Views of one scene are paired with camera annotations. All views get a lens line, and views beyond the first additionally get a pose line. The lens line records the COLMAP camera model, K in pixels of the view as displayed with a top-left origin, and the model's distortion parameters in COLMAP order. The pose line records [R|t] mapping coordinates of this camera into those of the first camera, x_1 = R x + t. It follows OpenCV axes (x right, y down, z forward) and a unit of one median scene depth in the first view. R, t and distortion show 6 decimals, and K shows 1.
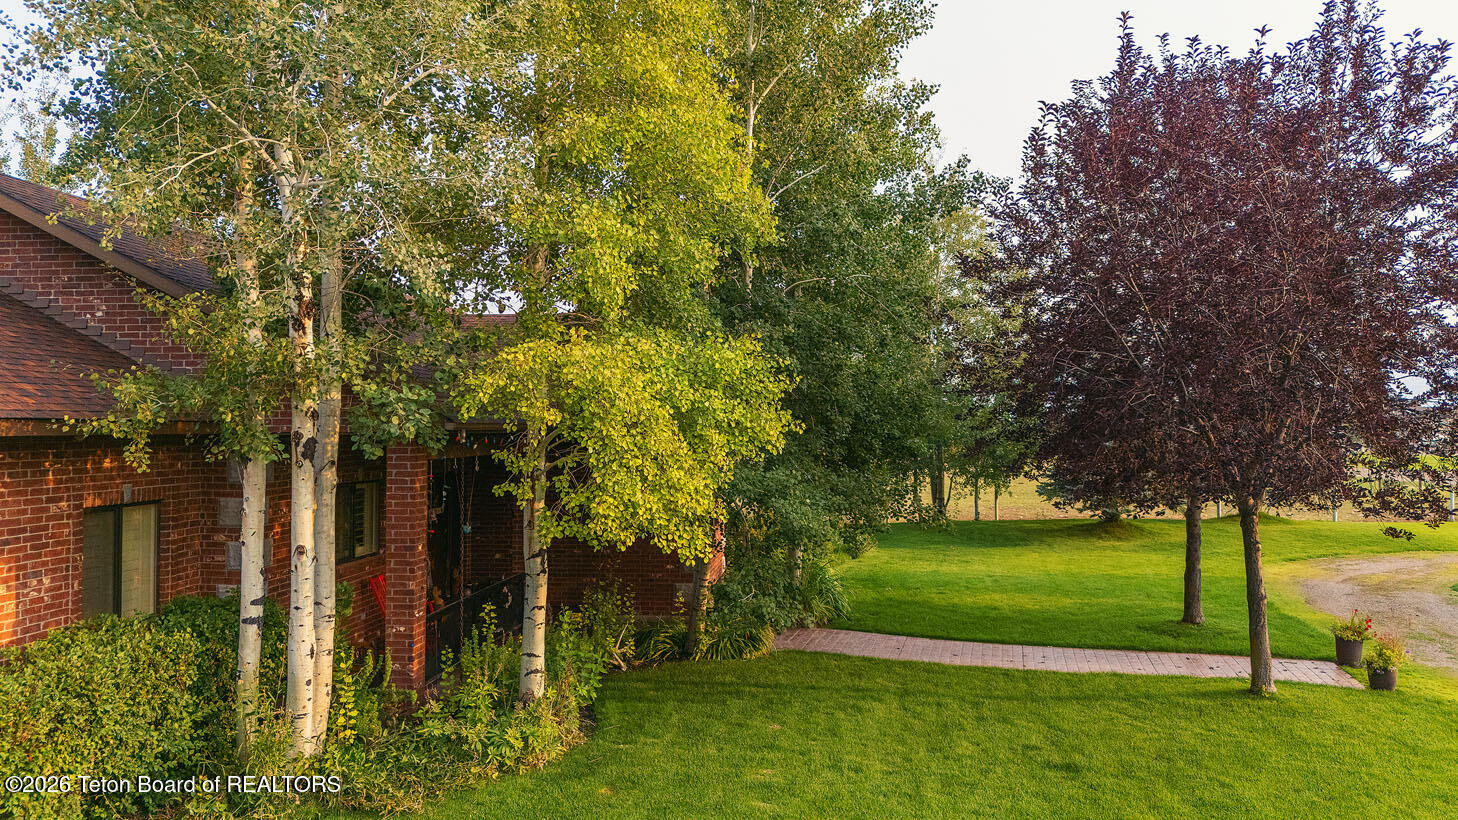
lens RADIAL K [[1016.6, 0, 688.0], [0, 1016.6, 426.6], [0, 0, 1]] dist [0.055967, -0.001904]
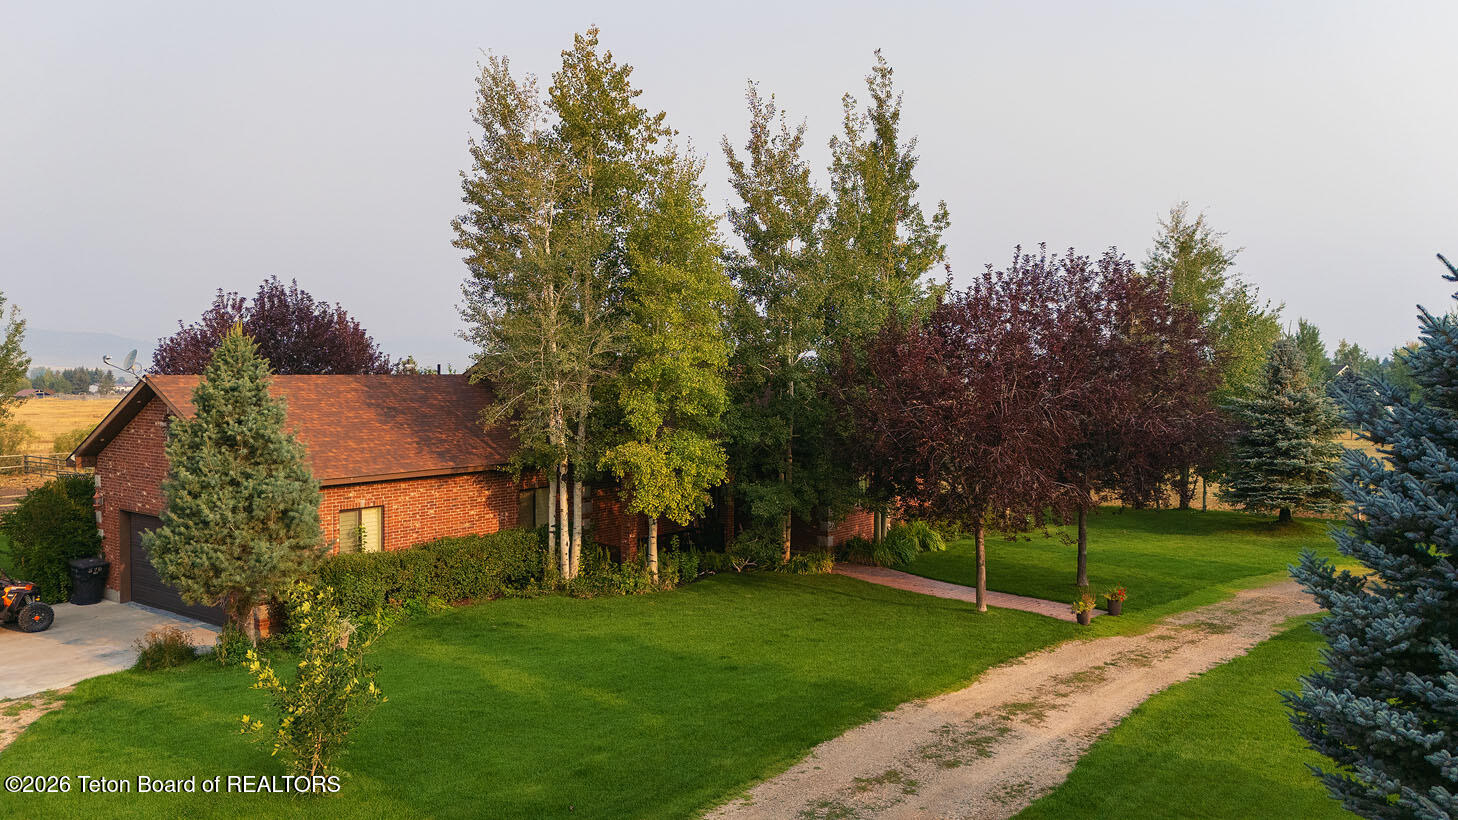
lens RADIAL K [[1062.9, 0, 776.0], [0, 1062.9, 405.7], [0, 0, 1]] dist [0.066870, -0.001637]
pose [[0.859803, 0.026290, -0.509949, 1.664605], [-0.001469, 0.998797, 0.049016, -0.324525], [0.510624, -0.041395, 0.858807, -1.294359]]
